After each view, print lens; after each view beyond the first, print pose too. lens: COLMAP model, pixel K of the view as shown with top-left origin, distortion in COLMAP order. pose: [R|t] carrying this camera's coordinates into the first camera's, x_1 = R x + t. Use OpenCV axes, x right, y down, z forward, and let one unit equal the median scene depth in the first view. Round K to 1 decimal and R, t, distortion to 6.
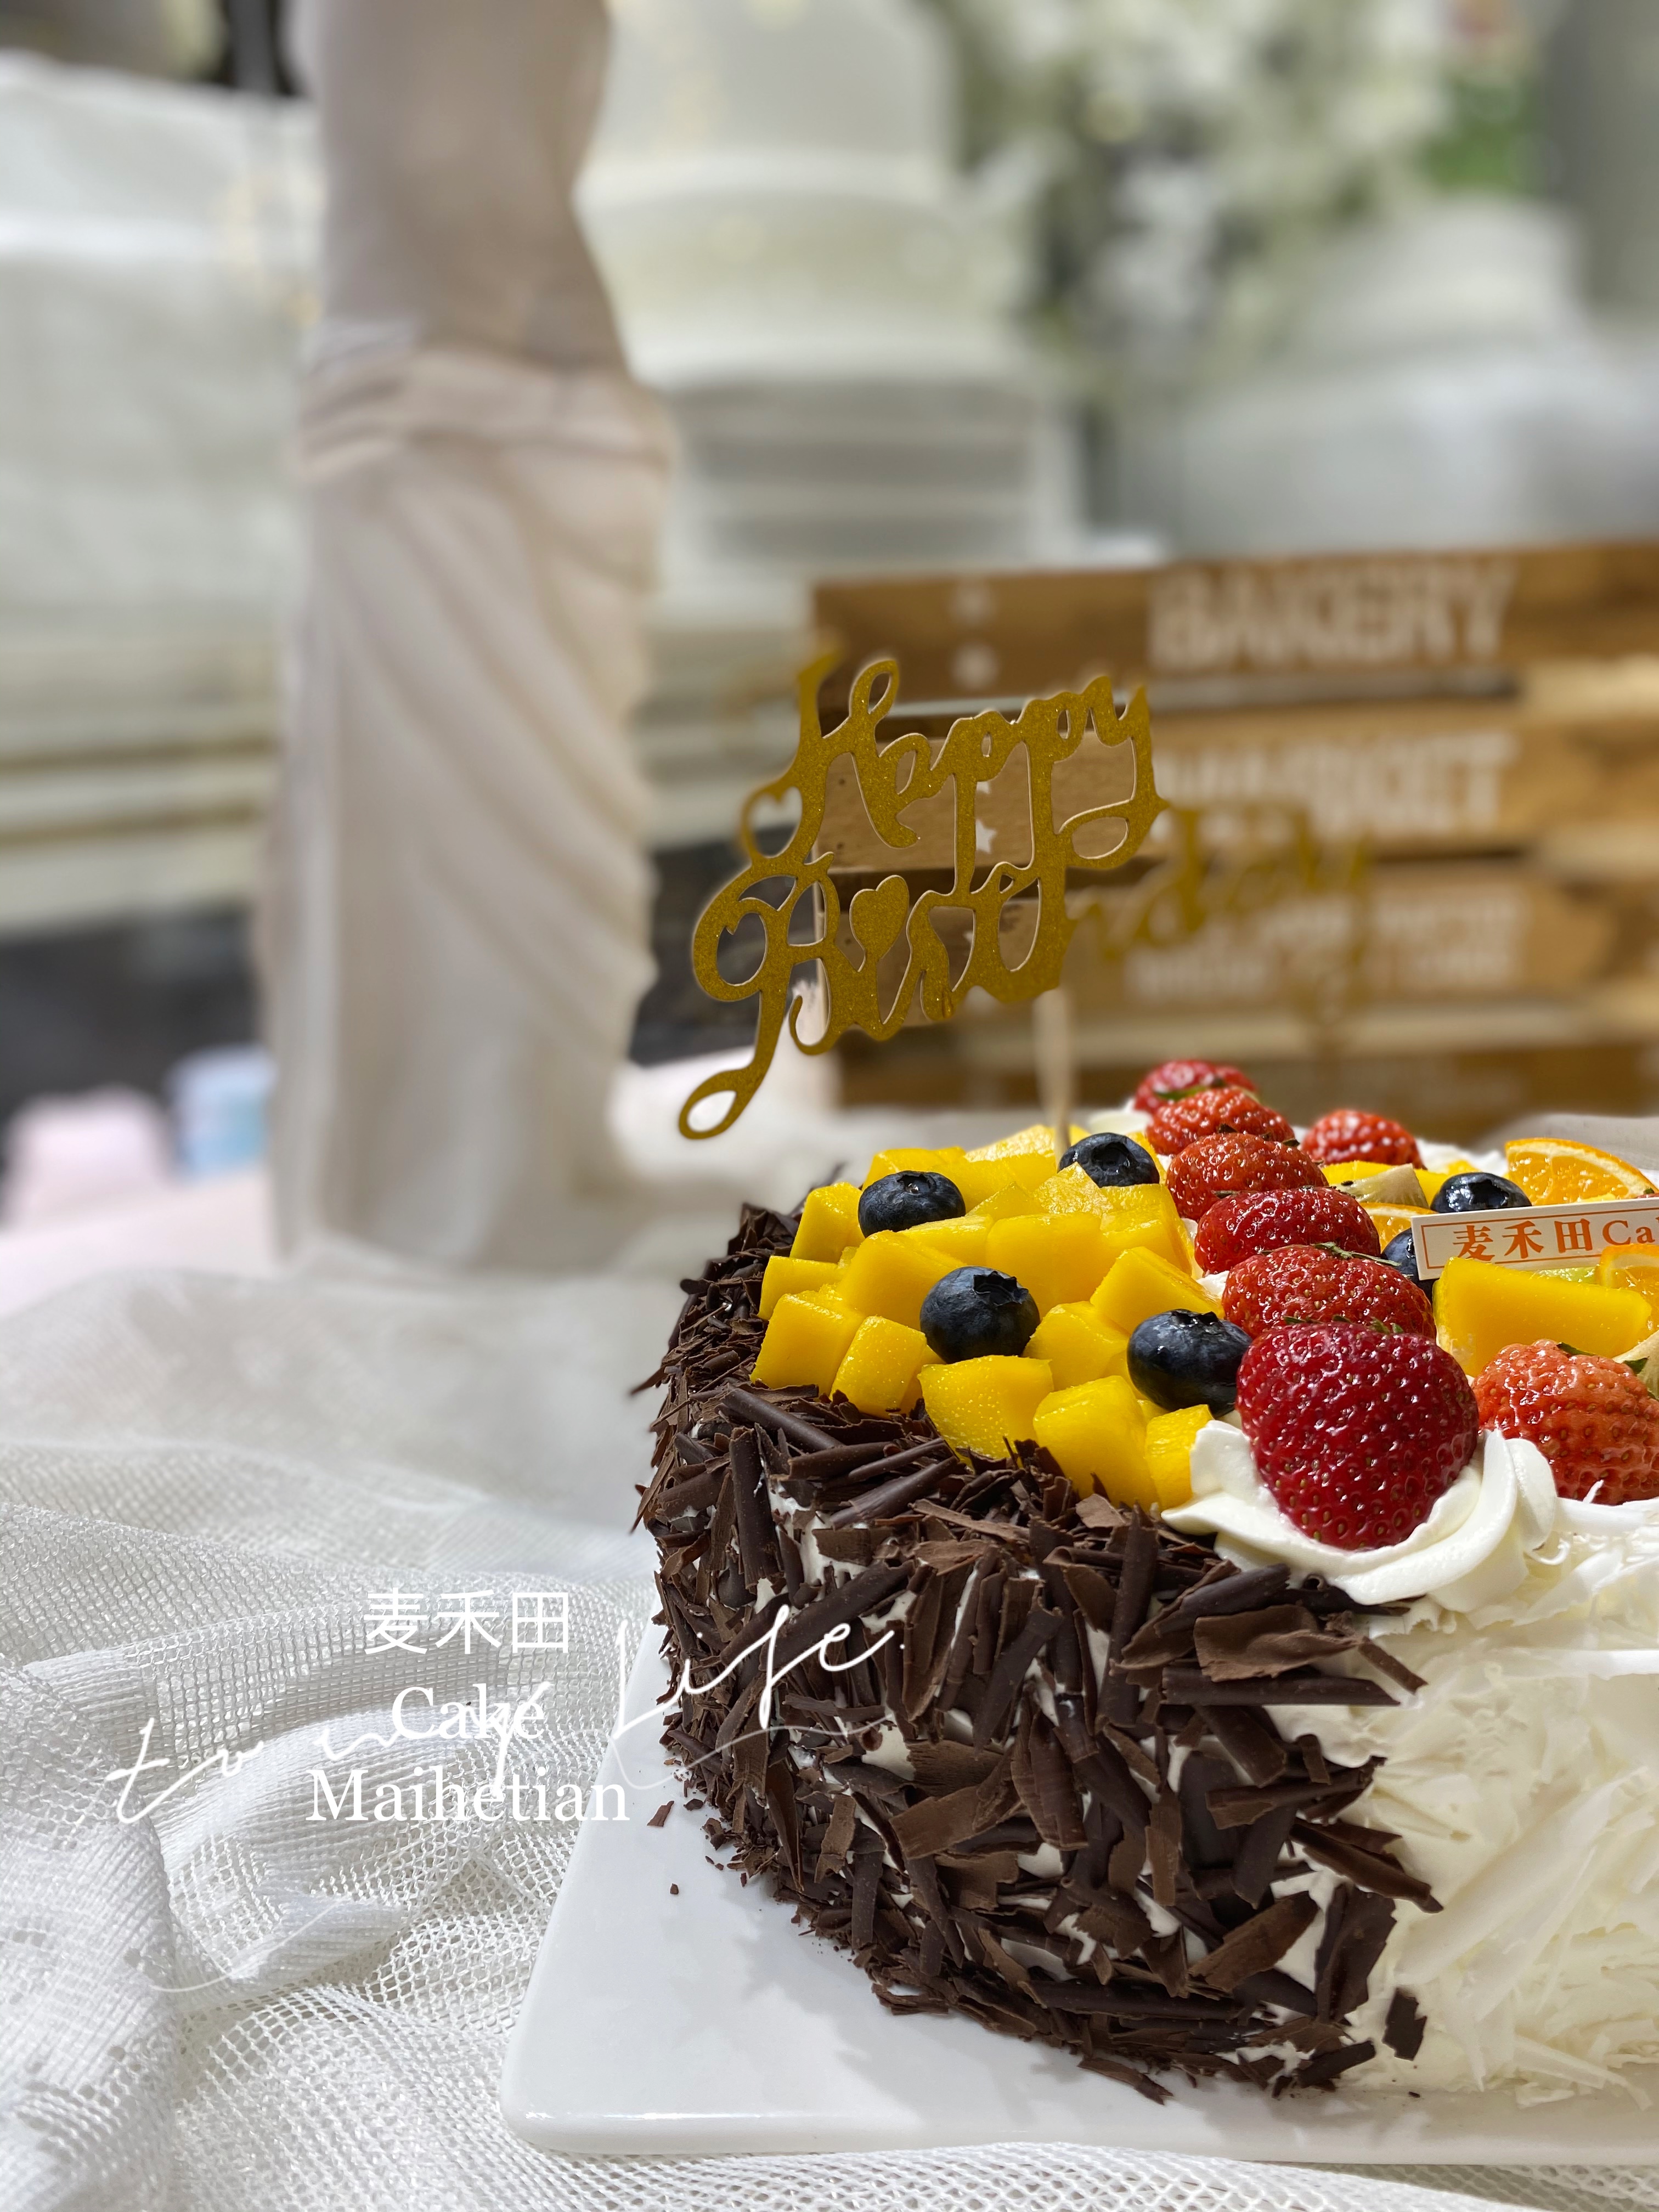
lens RADIAL K [[1706.5, 0, 802.7], [0, 1706.5, 1098.8], [0, 0, 1]] dist [-0.009061, -0.006527]
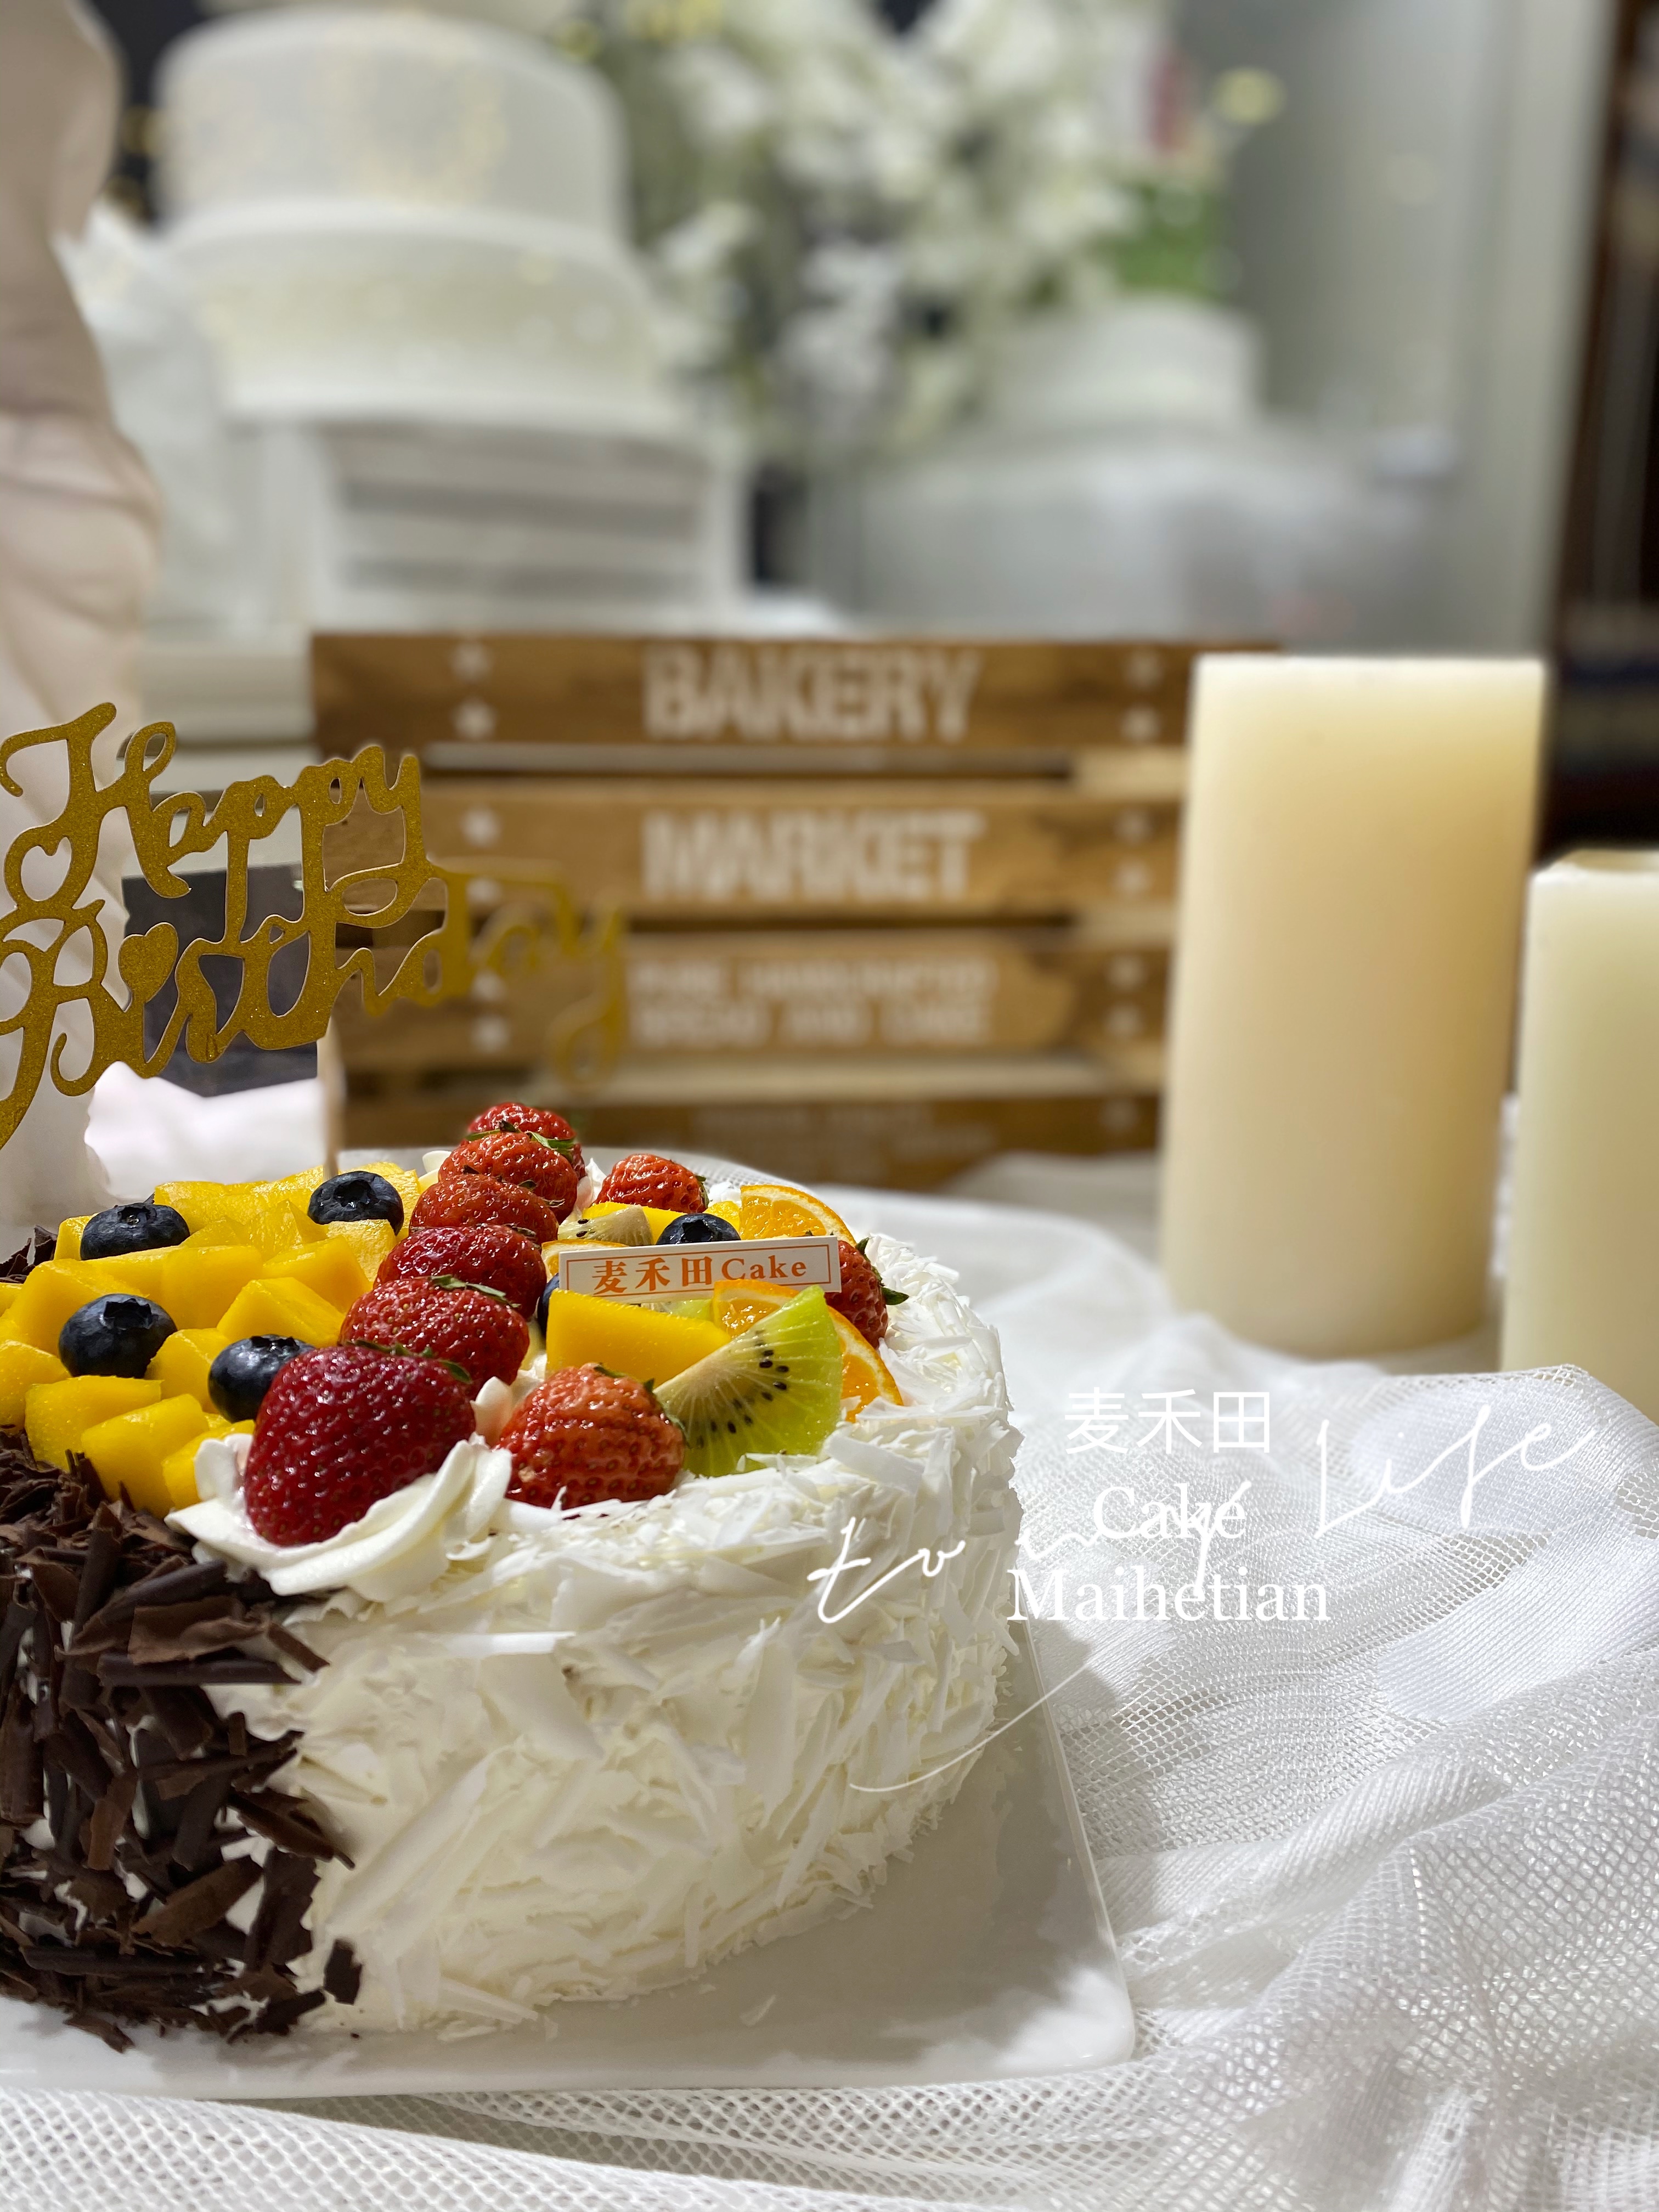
lens RADIAL K [[1692.5, 0, 839.7], [0, 1692.5, 1109.2], [0, 0, 1]] dist [-0.001510, -0.006222]
pose [[0.991653, 0.025218, 0.126447, 0.510069], [-0.023665, 0.999625, -0.013774, -0.016838], [-0.126747, 0.010667, 0.991878, -0.151235]]
